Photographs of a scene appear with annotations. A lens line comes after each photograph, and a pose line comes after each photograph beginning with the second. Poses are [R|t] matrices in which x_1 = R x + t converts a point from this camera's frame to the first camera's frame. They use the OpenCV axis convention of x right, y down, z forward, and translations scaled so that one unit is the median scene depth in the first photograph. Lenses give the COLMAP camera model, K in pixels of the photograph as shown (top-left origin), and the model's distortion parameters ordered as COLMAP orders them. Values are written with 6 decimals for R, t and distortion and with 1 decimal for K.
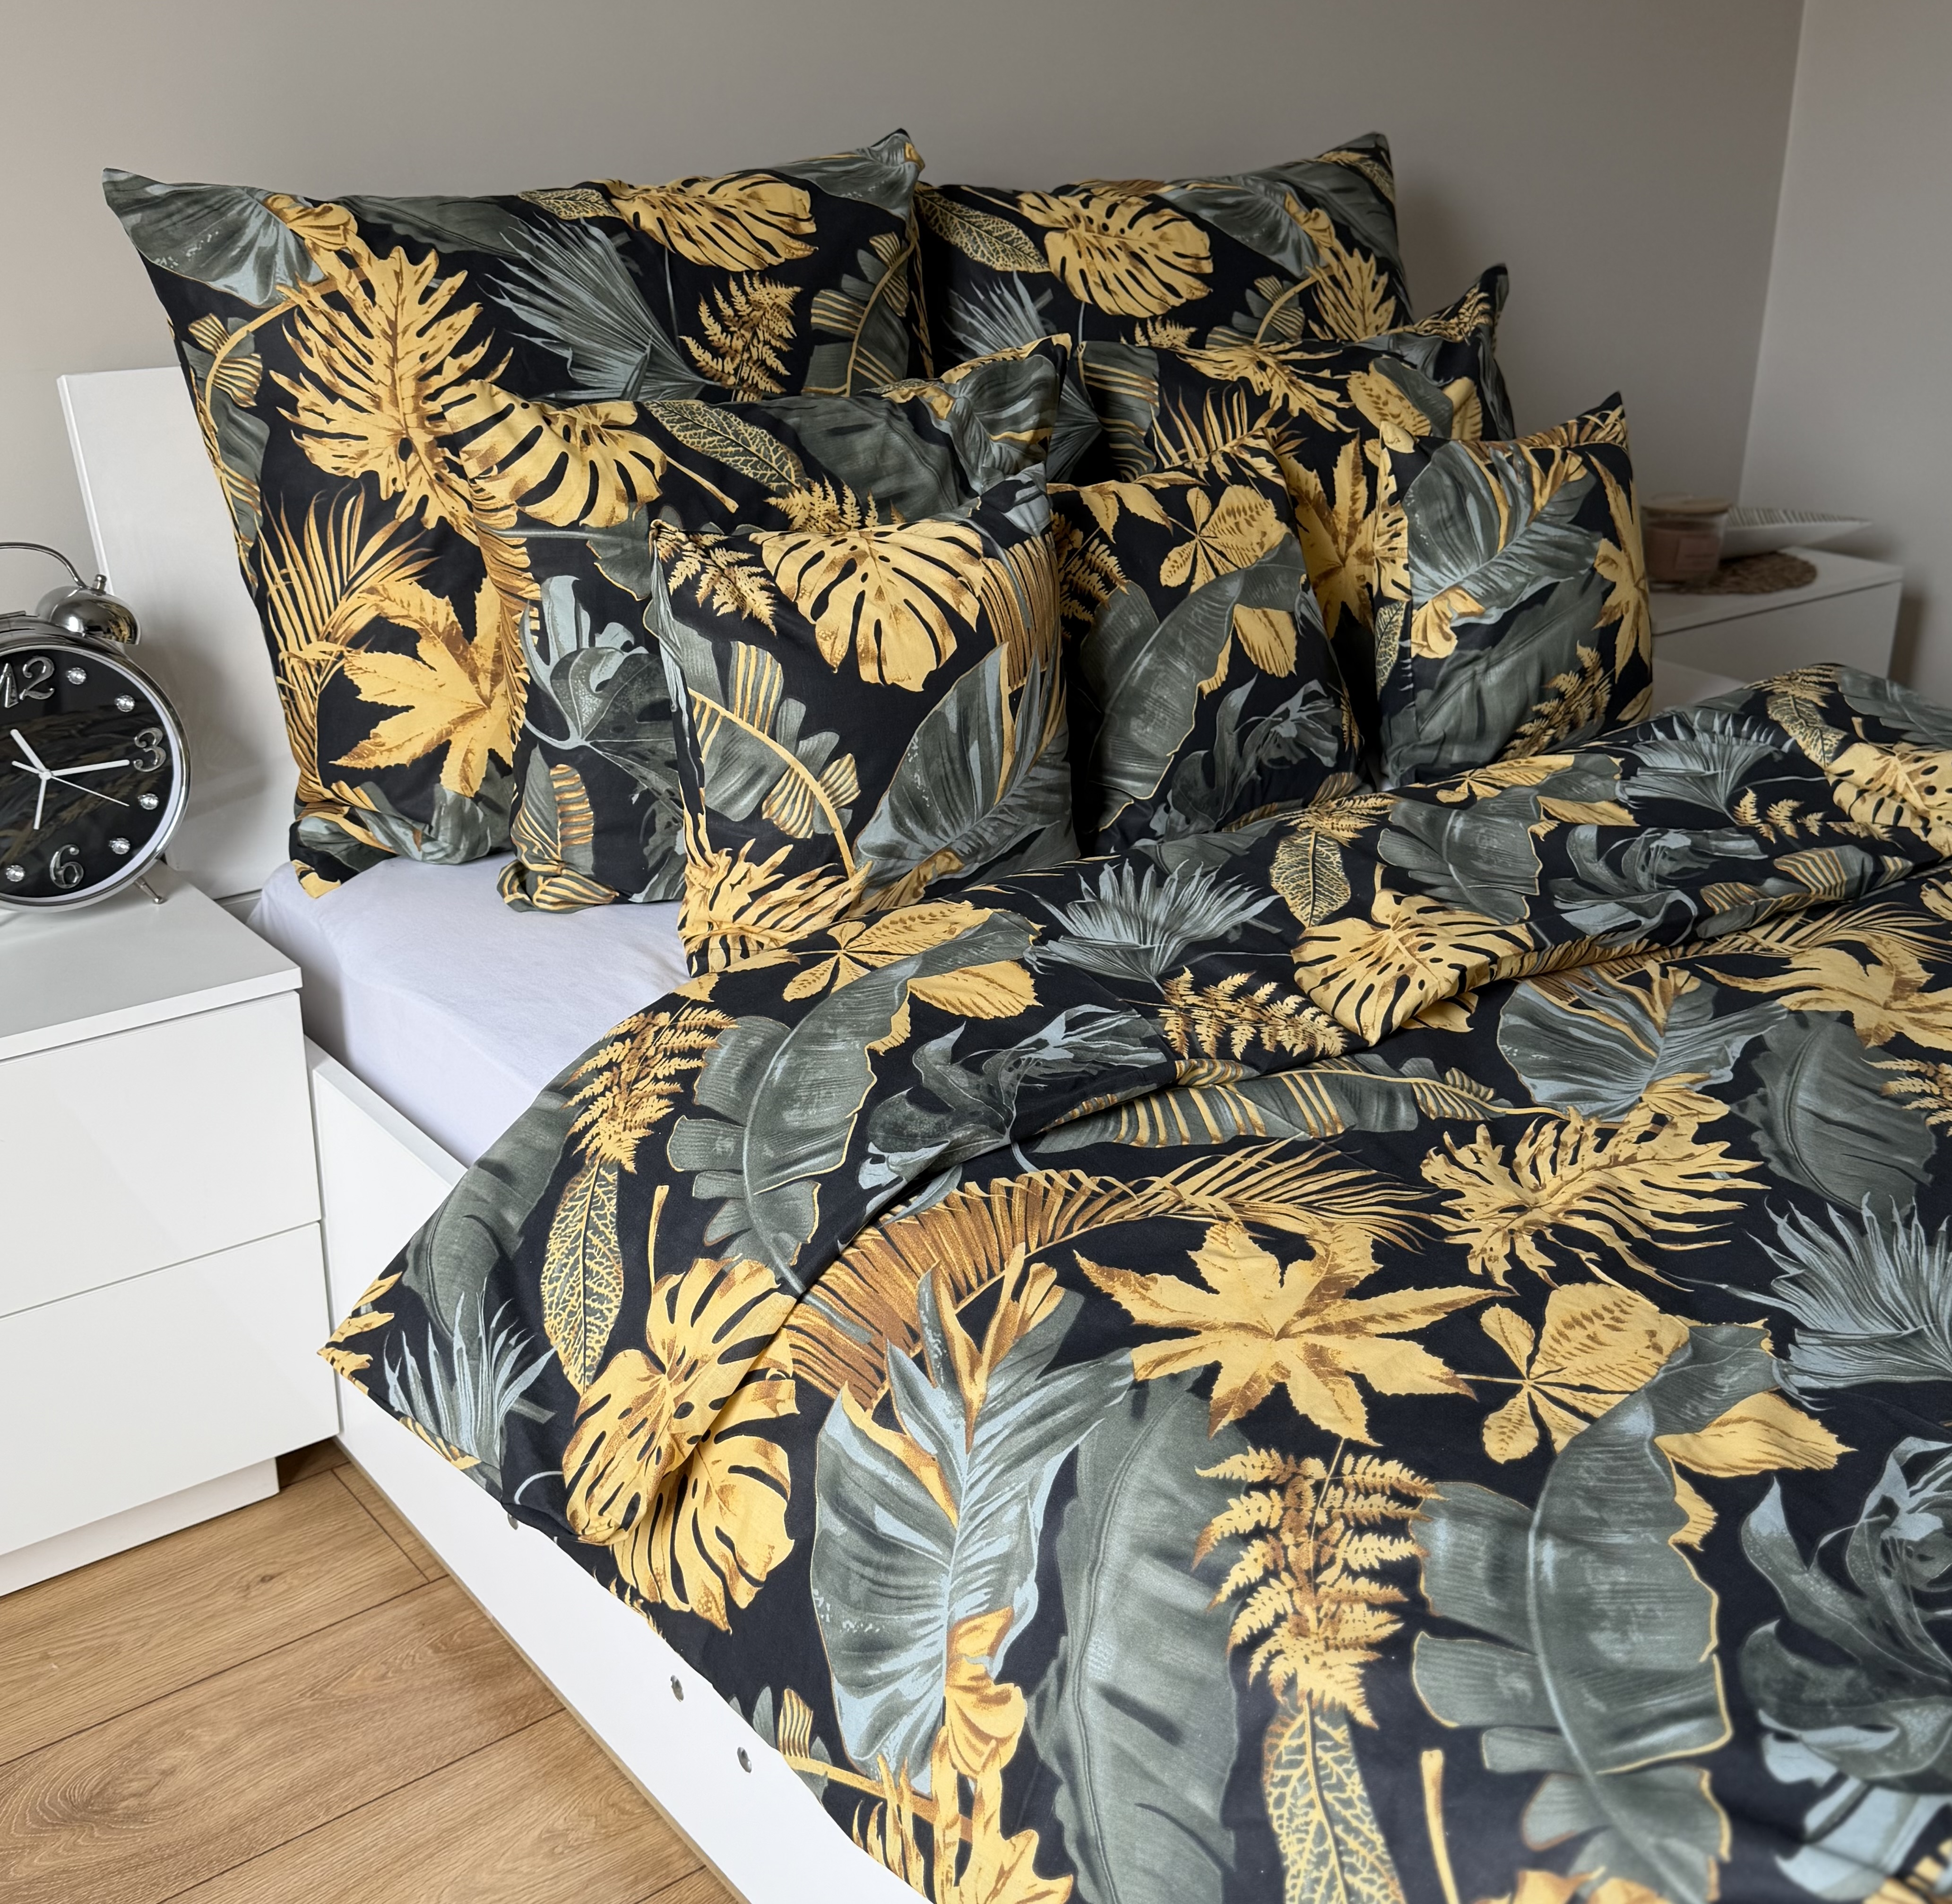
lens RADIAL K [[2082.9, 0, 1010.3], [0, 2082.9, 941.5], [0, 0, 1]] dist [0.170580, -0.337932]
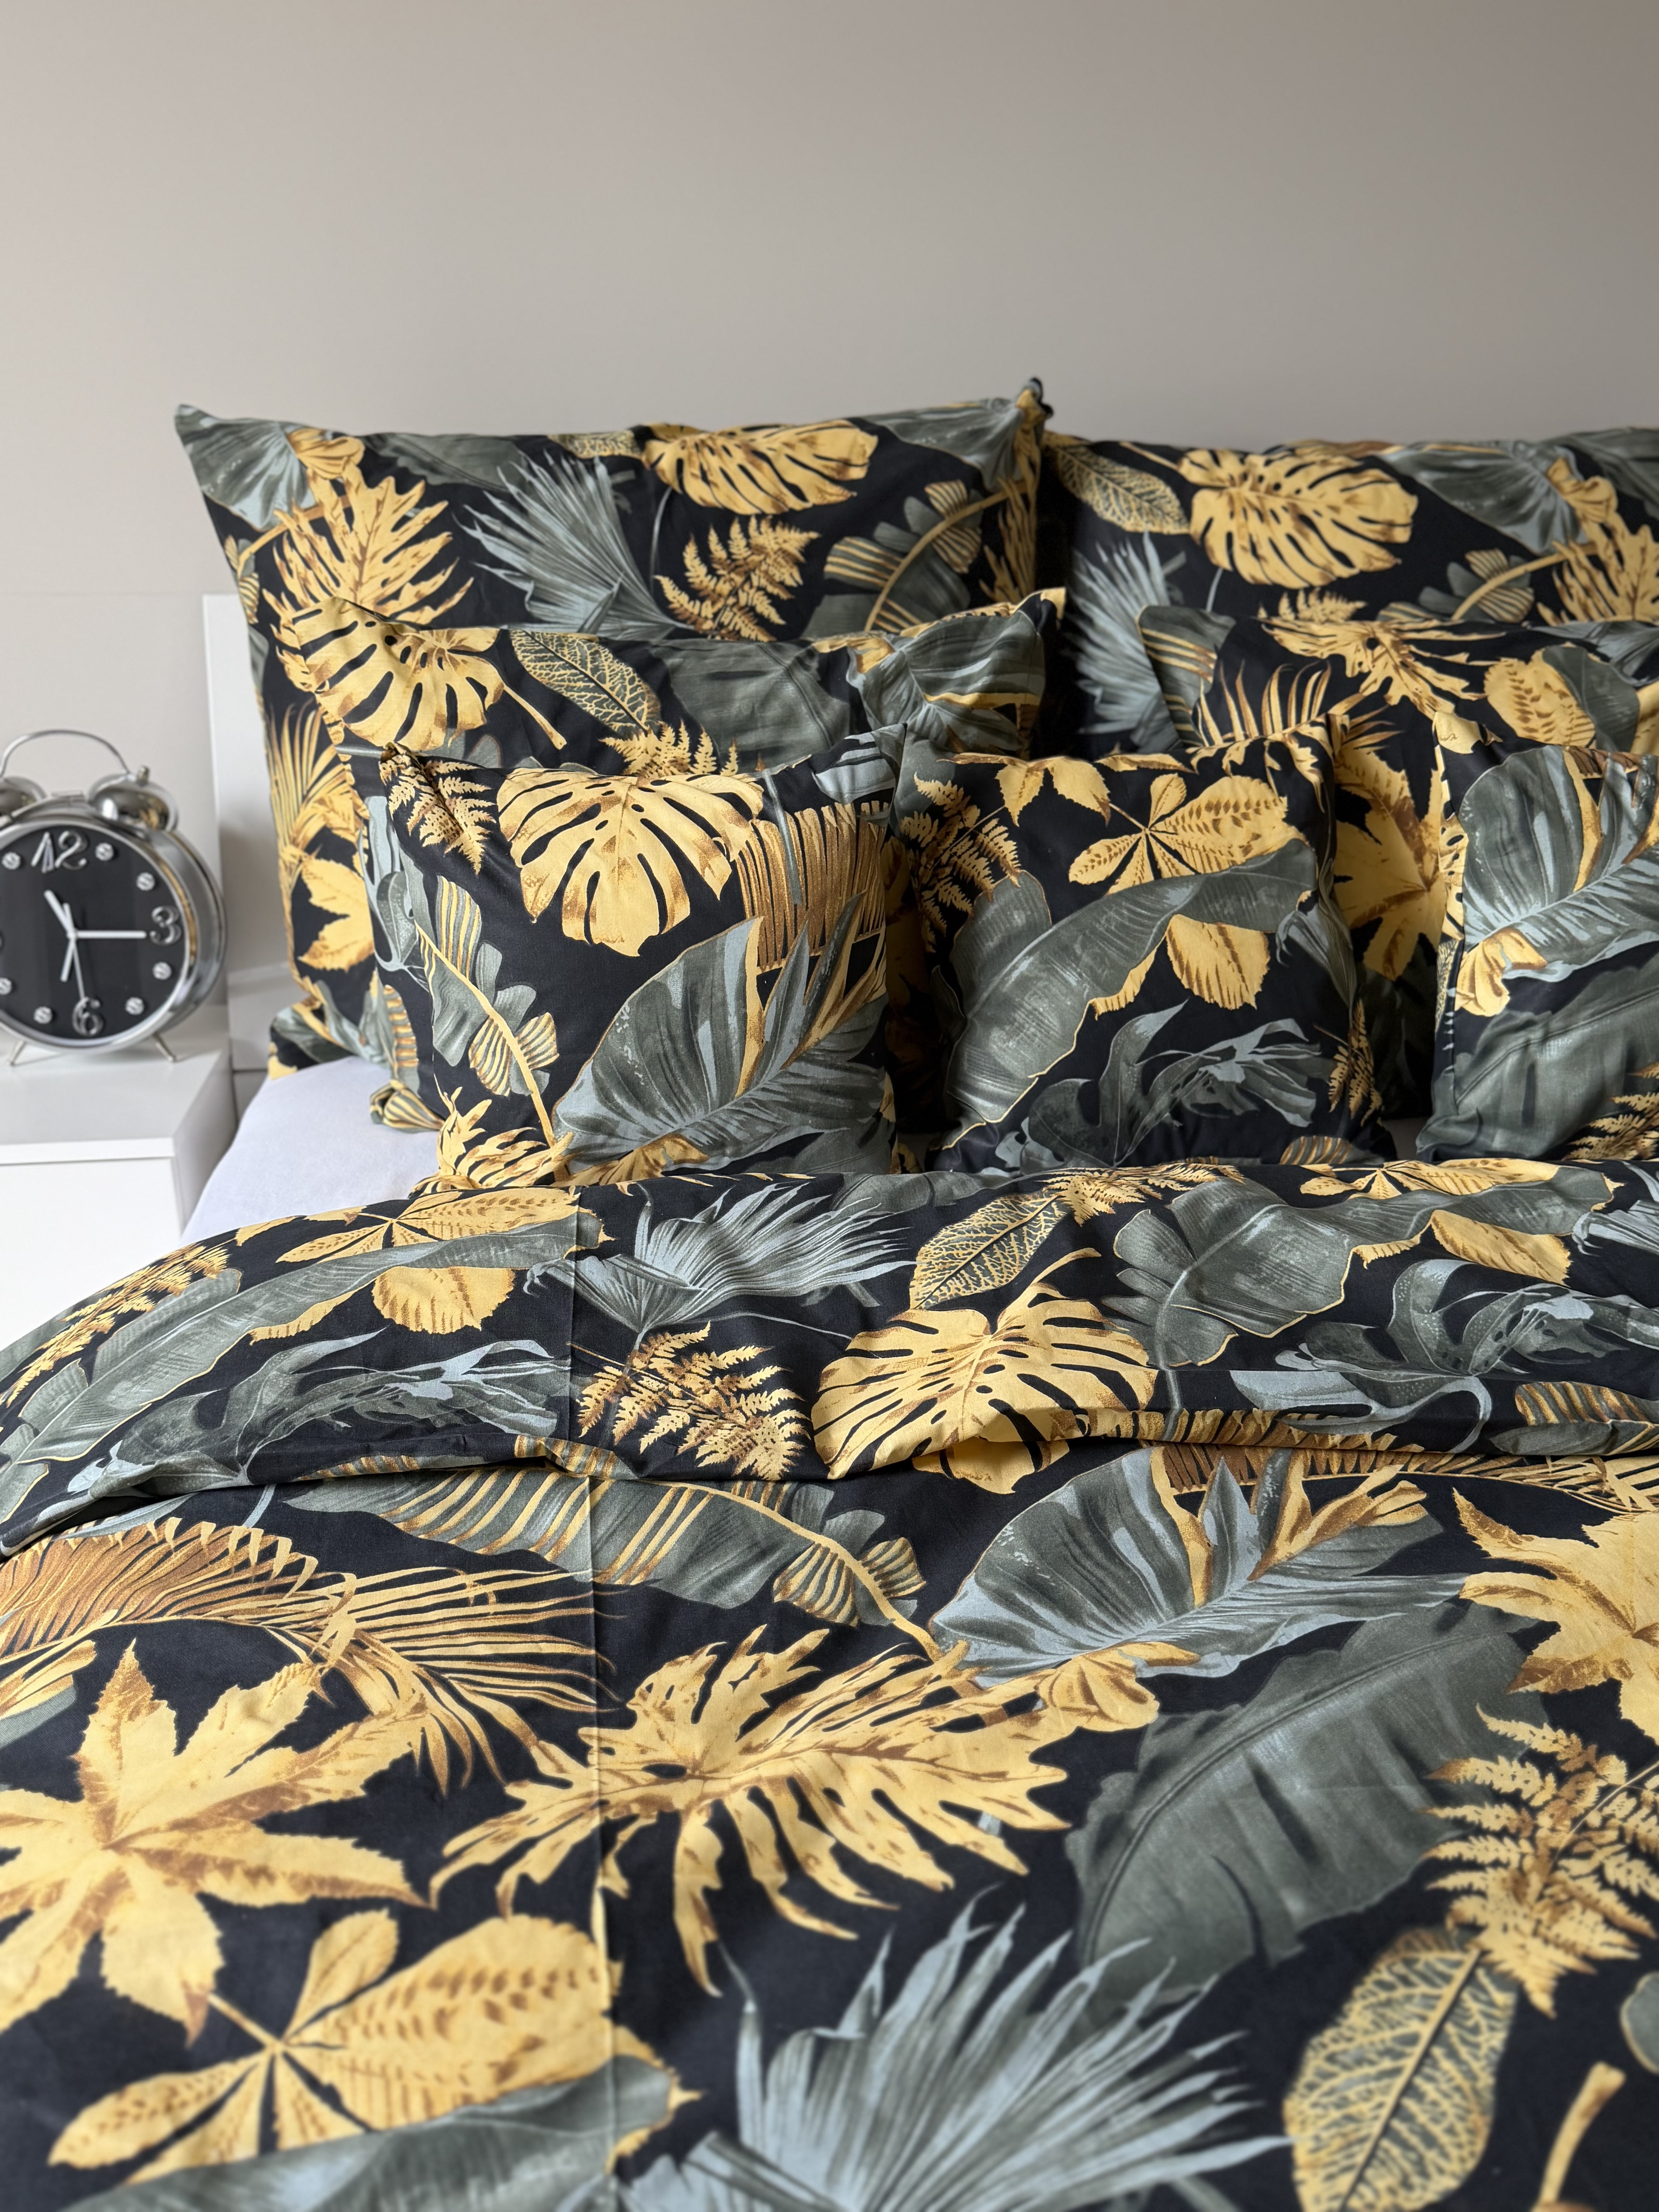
lens RADIAL K [[1772.9, 0, 820.2], [0, 1772.9, 1135.8], [0, 0, 1]] dist [0.198791, -0.459799]
pose [[0.861652, 0.176921, -0.475662, 0.358318], [-0.186407, 0.982085, 0.027611, -0.070970], [0.472025, 0.064875, 0.879195, 0.327395]]
